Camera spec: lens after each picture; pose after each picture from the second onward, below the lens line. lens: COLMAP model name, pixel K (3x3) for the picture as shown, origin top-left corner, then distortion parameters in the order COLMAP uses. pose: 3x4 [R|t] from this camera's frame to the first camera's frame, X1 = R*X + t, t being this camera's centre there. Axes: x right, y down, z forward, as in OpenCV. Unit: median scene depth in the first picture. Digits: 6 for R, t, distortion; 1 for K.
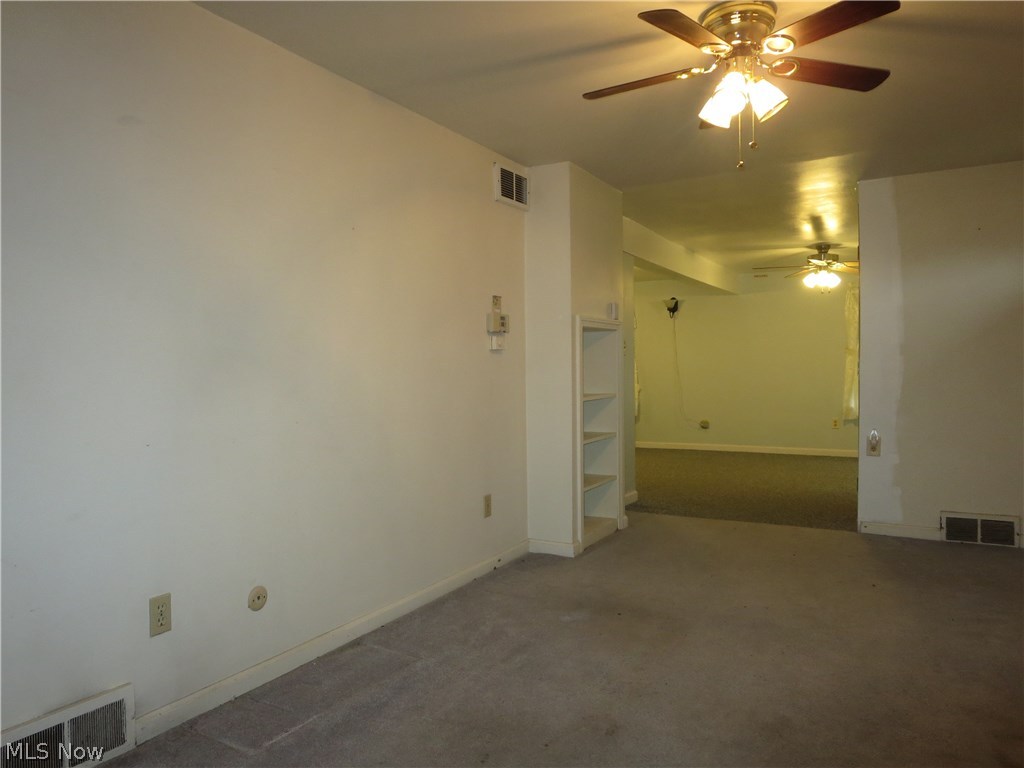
lens RADIAL K [[742.1, 0, 512.4], [0, 742.1, 381.3], [0, 0, 1]] dist [-0.009073, -0.001386]
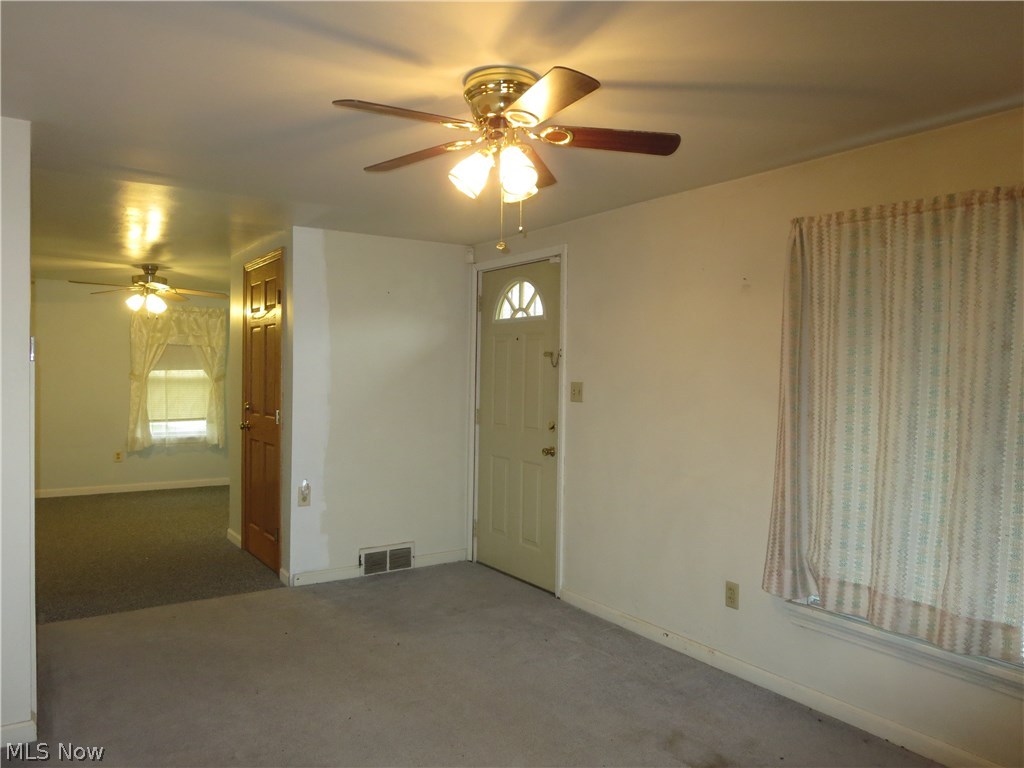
lens RADIAL K [[742.1, 0, 511.3], [0, 742.1, 385.5], [0, 0, 1]] dist [-0.009073, -0.001386]
pose [[0.465210, -0.008779, 0.885157, -0.260169], [0.001388, 0.999957, 0.009188, -0.069513], [-0.885199, -0.003046, 0.465202, 0.293804]]
